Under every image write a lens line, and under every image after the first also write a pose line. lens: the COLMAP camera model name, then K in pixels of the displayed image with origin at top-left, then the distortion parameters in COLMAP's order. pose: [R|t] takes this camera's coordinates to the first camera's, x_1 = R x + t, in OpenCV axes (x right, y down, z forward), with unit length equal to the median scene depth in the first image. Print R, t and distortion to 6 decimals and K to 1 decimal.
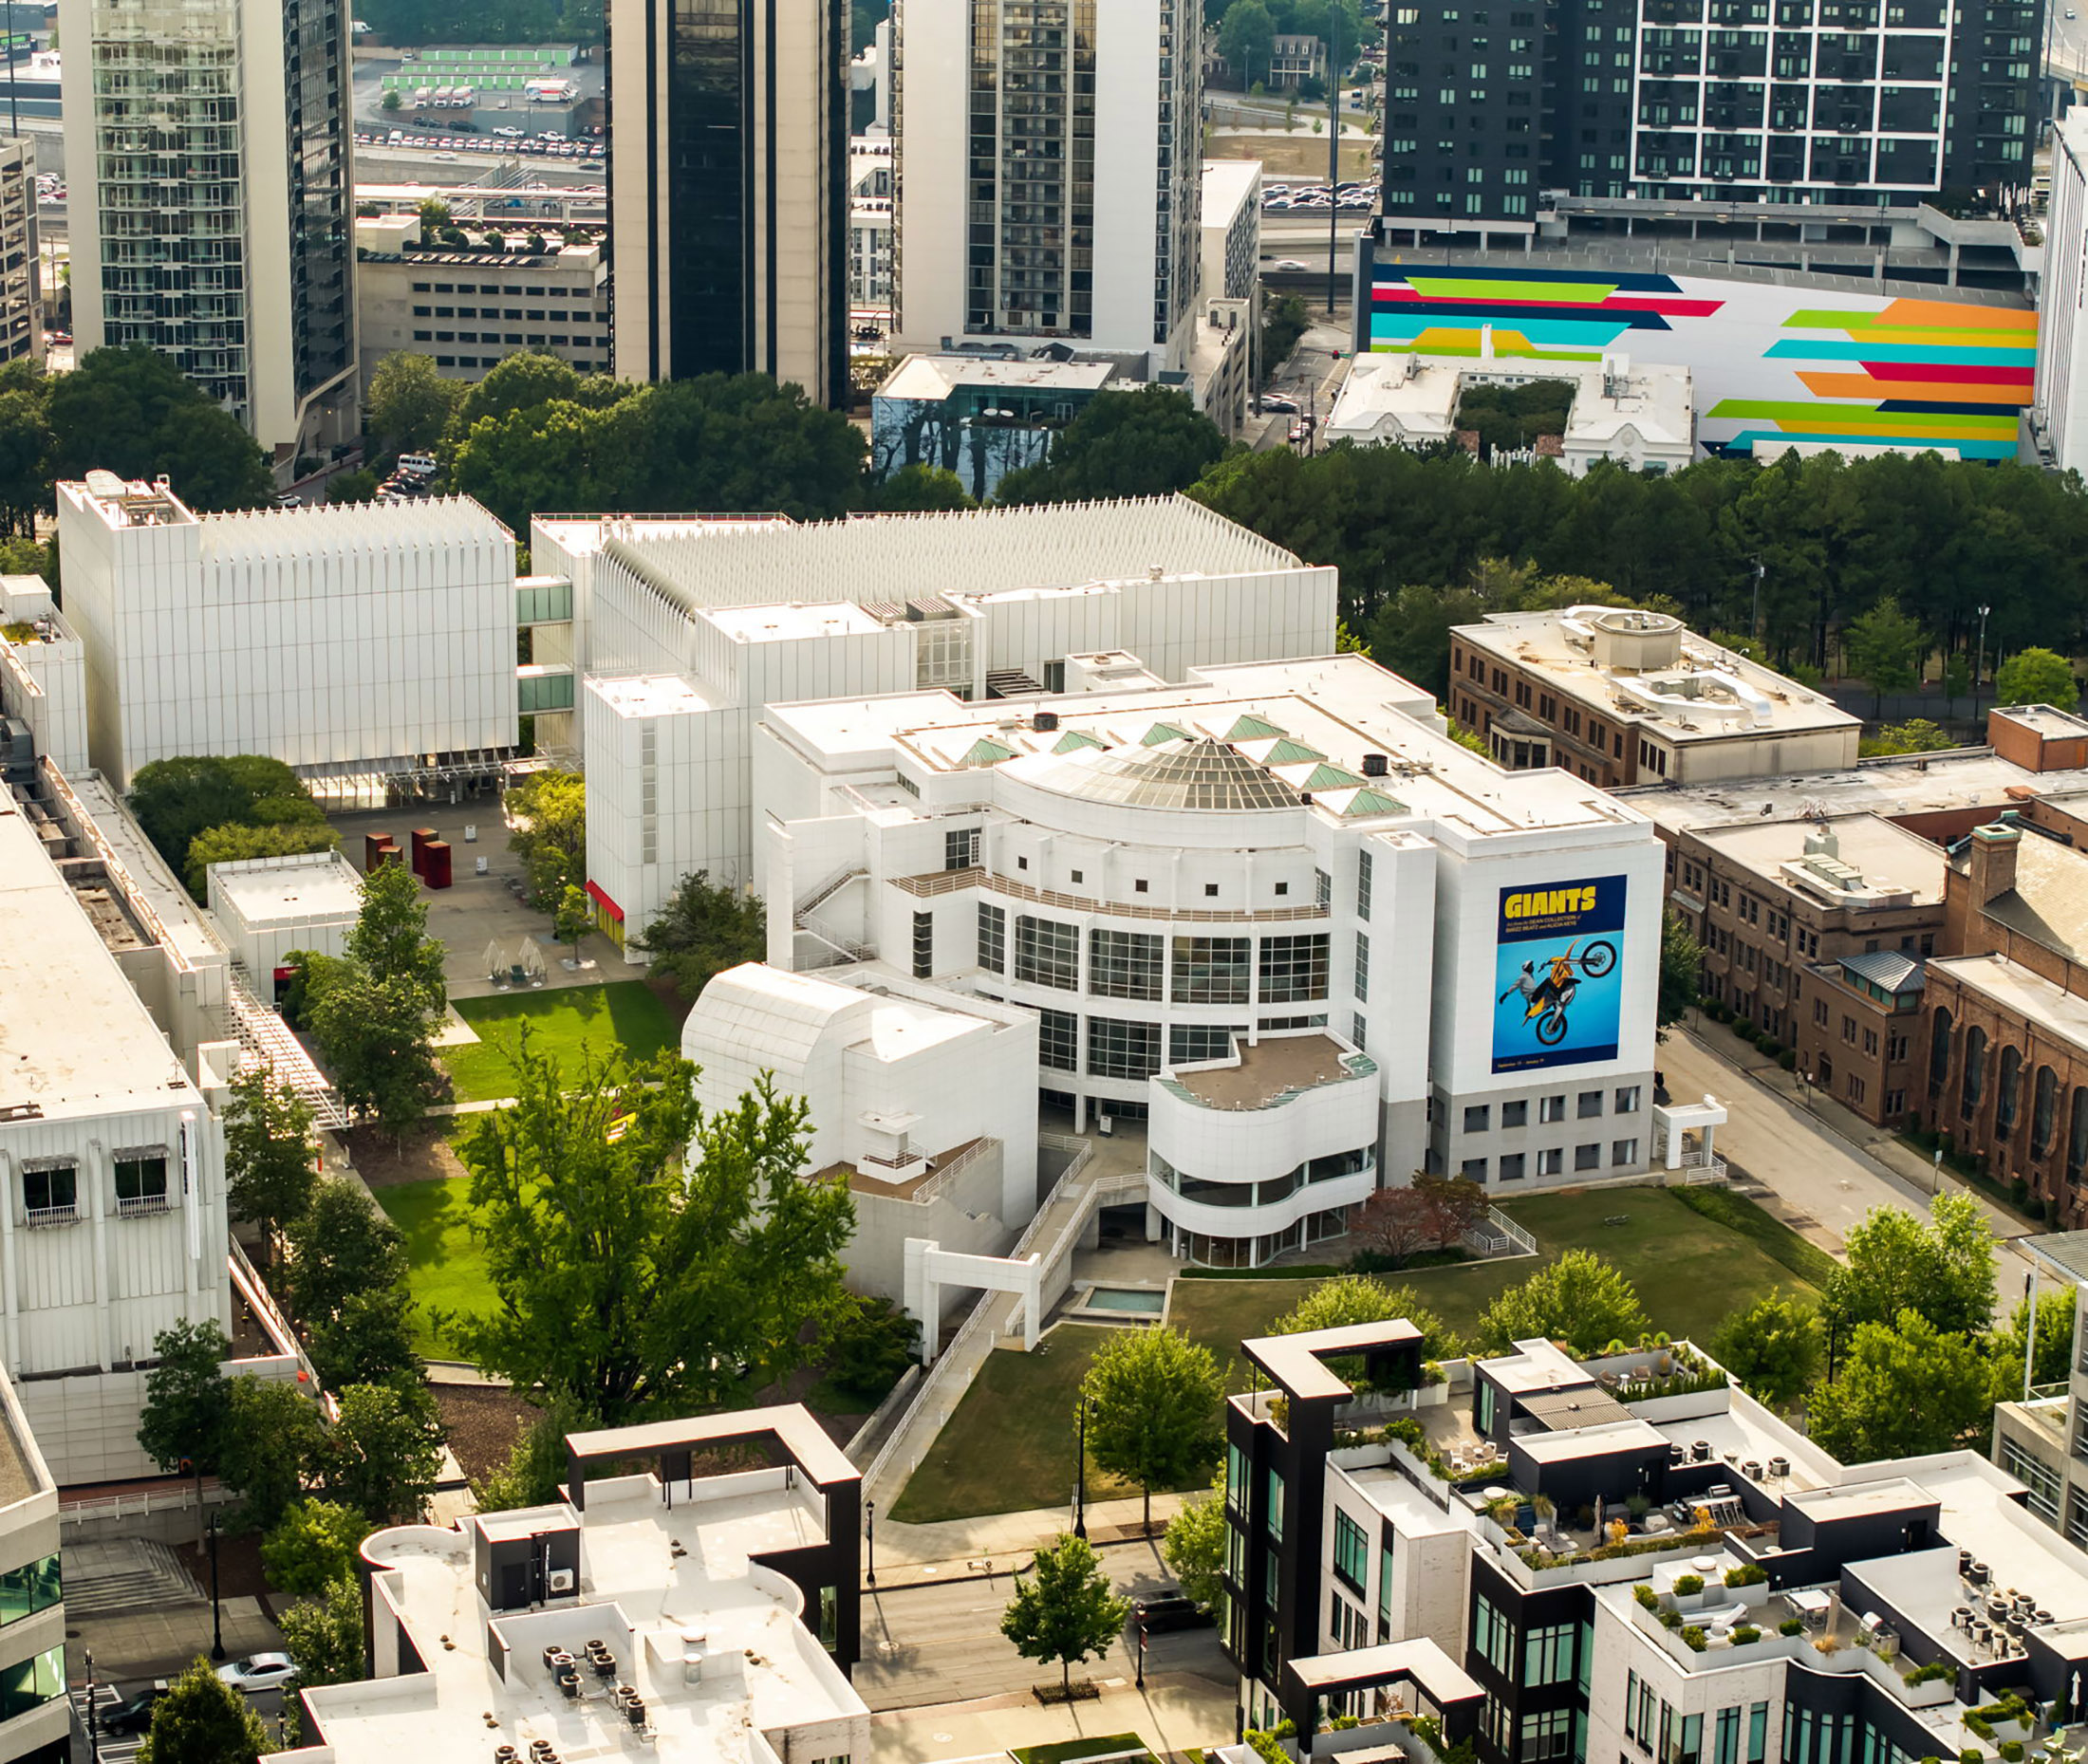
lens RADIAL K [[4628.6, 0, 910.4], [0, 4628.6, 881.9], [0, 0, 1]] dist [-0.173235, 0.944829]
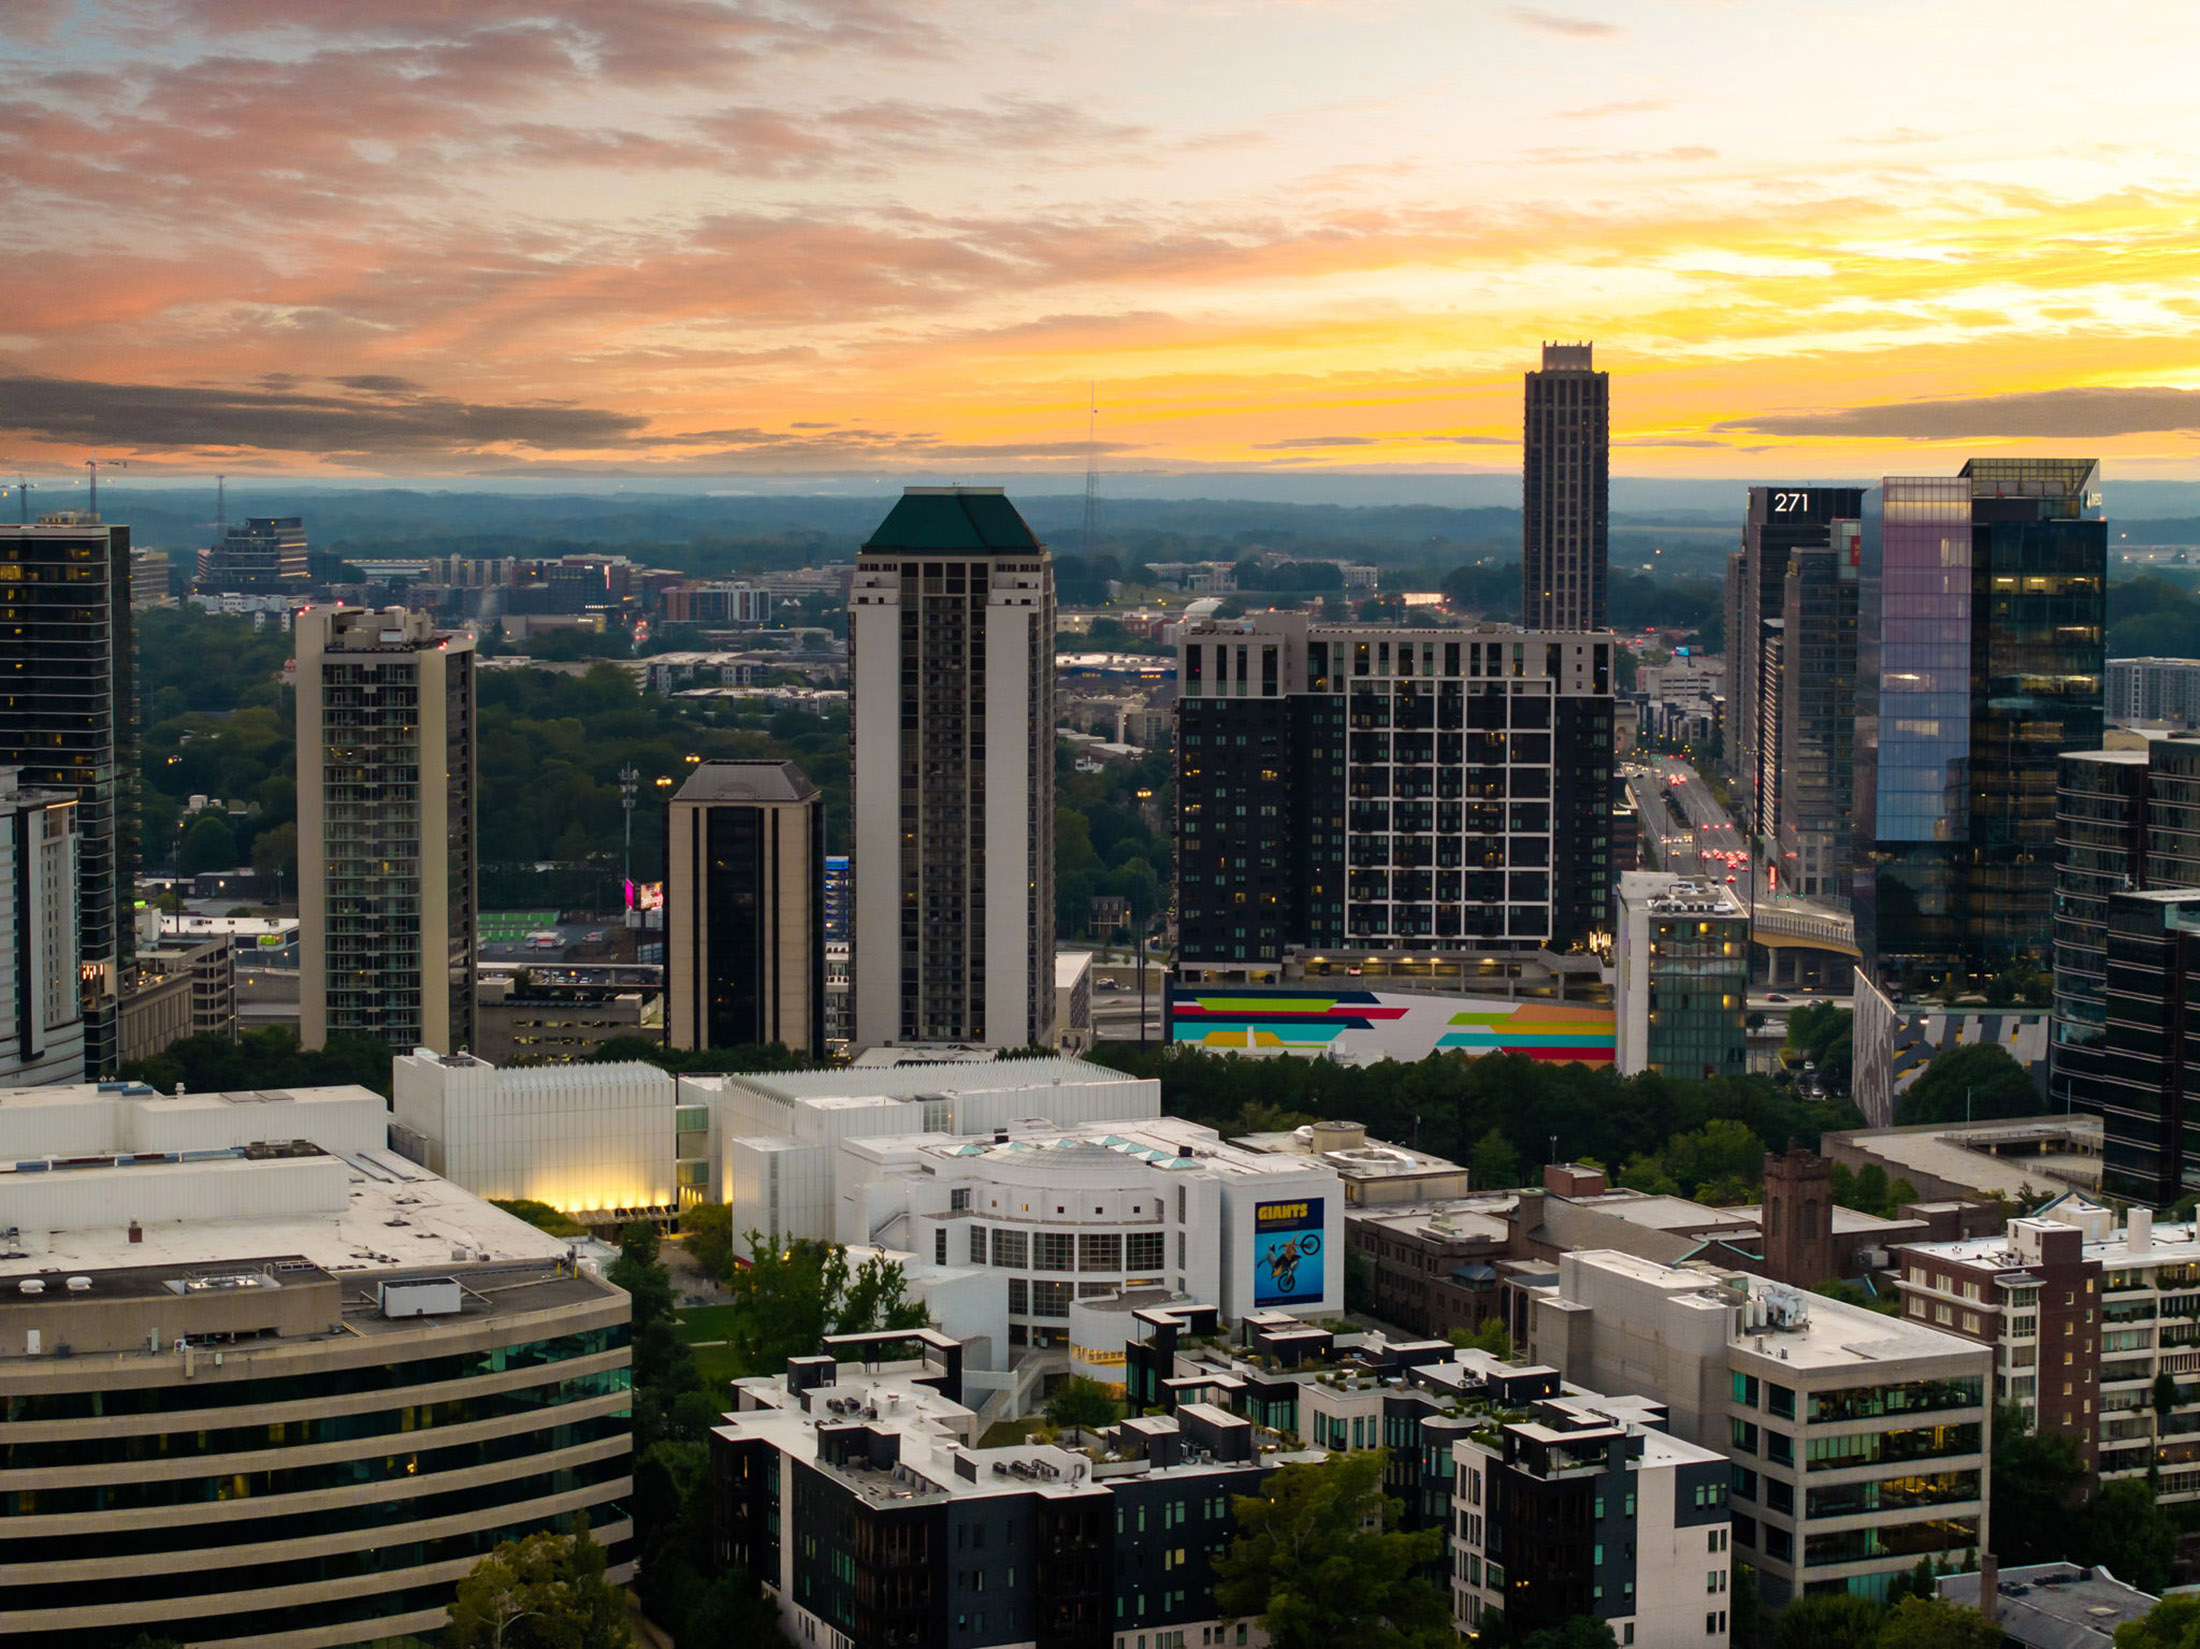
lens RADIAL K [[4285.2, 0, 1100.0], [0, 4285.2, 824.5], [0, 0, 1]] dist [-0.180957, 0.025628]
pose [[0.996388, -0.009291, 0.084410, -0.042035], [0.027618, 0.975416, -0.218635, 0.123028], [-0.080303, 0.220177, 0.972149, -0.376710]]
